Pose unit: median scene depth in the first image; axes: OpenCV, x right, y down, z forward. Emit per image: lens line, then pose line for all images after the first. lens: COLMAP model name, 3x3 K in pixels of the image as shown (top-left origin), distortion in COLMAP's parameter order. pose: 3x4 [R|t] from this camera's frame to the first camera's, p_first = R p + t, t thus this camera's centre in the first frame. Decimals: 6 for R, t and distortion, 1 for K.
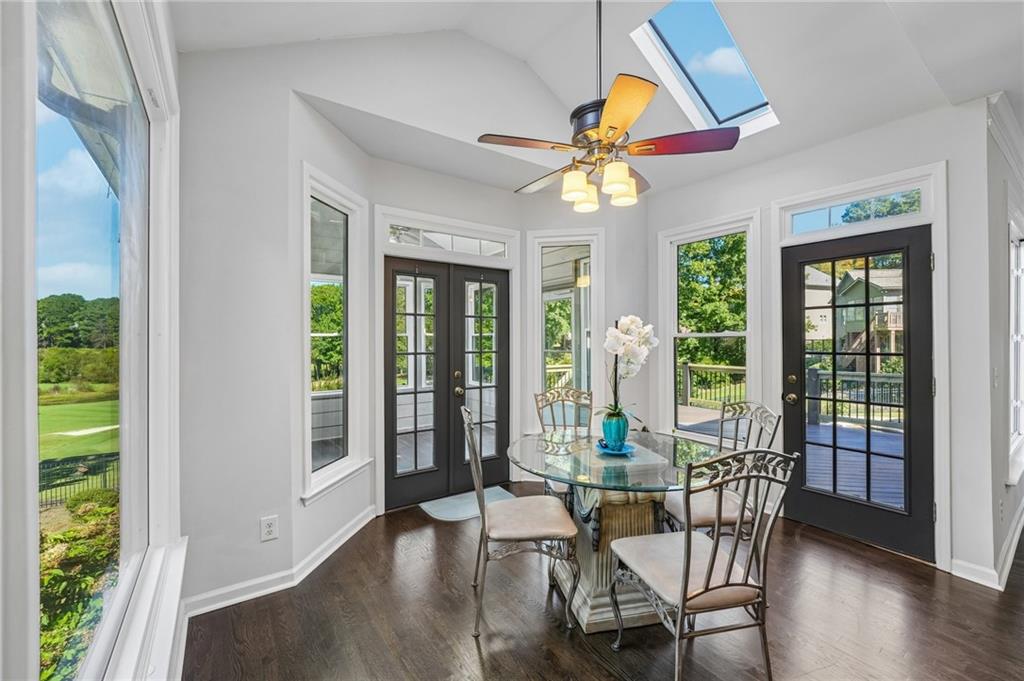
lens RADIAL K [[416.3, 0, 517.3], [0, 416.3, 343.3], [0, 0, 1]] dist [-0.000718, -0.000300]
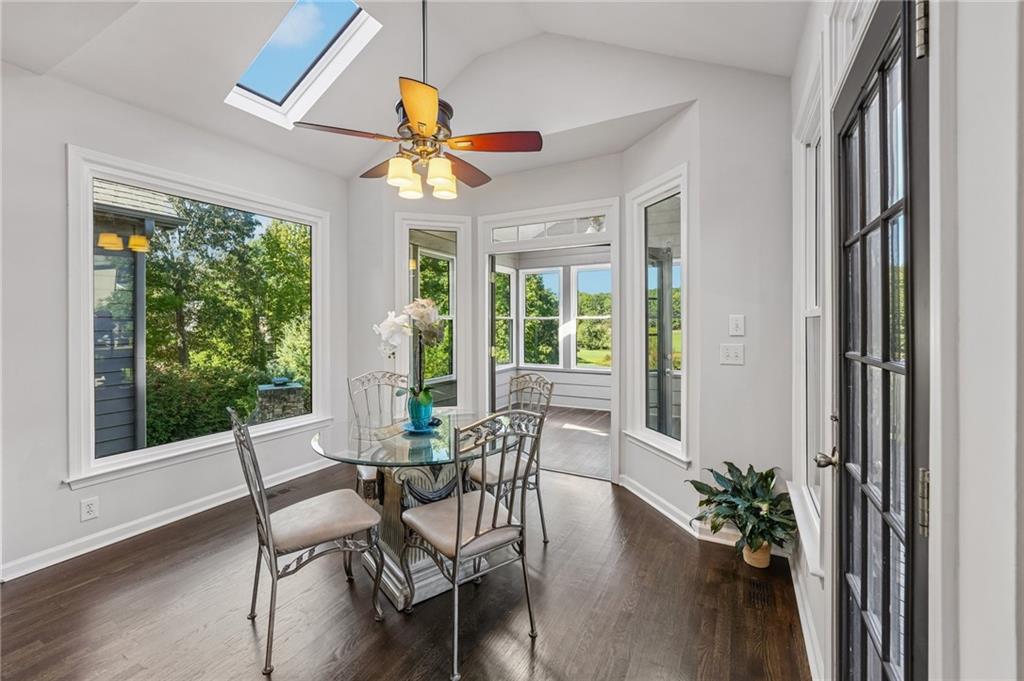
lens RADIAL K [[426.1, 0, 505.7], [0, 426.1, 321.3], [0, 0, 1]] dist [-0.003014, -0.000170]
pose [[0.429565, -0.001582, -0.903035, 1.017829], [-0.006297, 0.999969, -0.004747, -0.004994], [0.903014, 0.007726, 0.429541, 0.582632]]
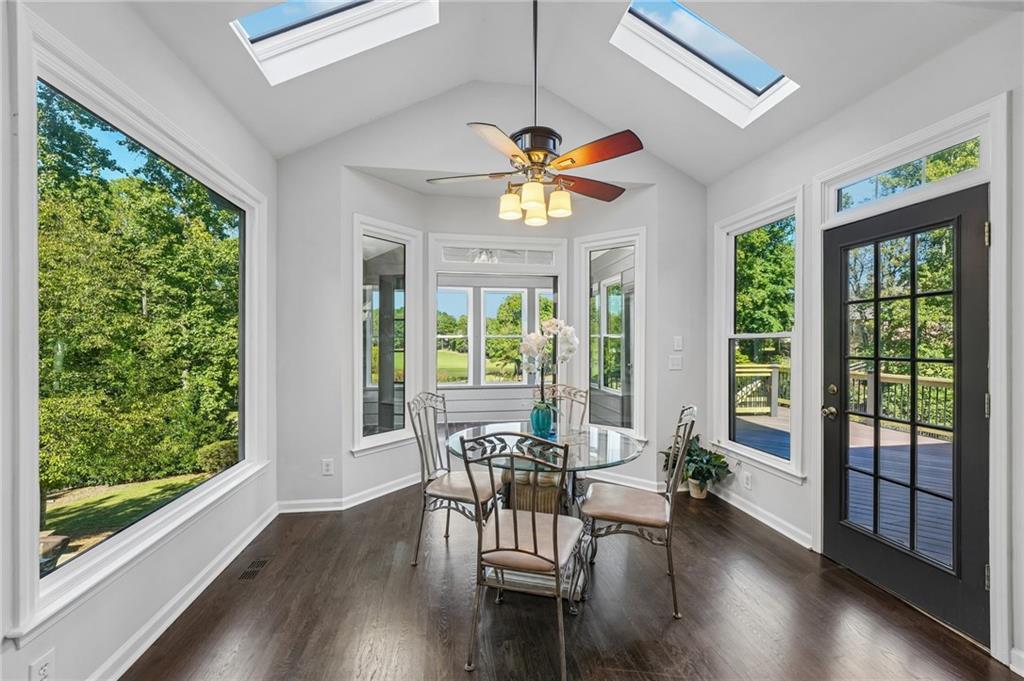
lens RADIAL K [[420.4, 0, 513.1], [0, 420.4, 344.2], [0, 0, 1]] dist [0.000232, 0.000254]
pose [[0.892806, 0.006778, -0.450391, 0.531288], [-0.008197, 0.999966, -0.001202, 0.003682], [0.450367, 0.004765, 0.892831, -0.030917]]
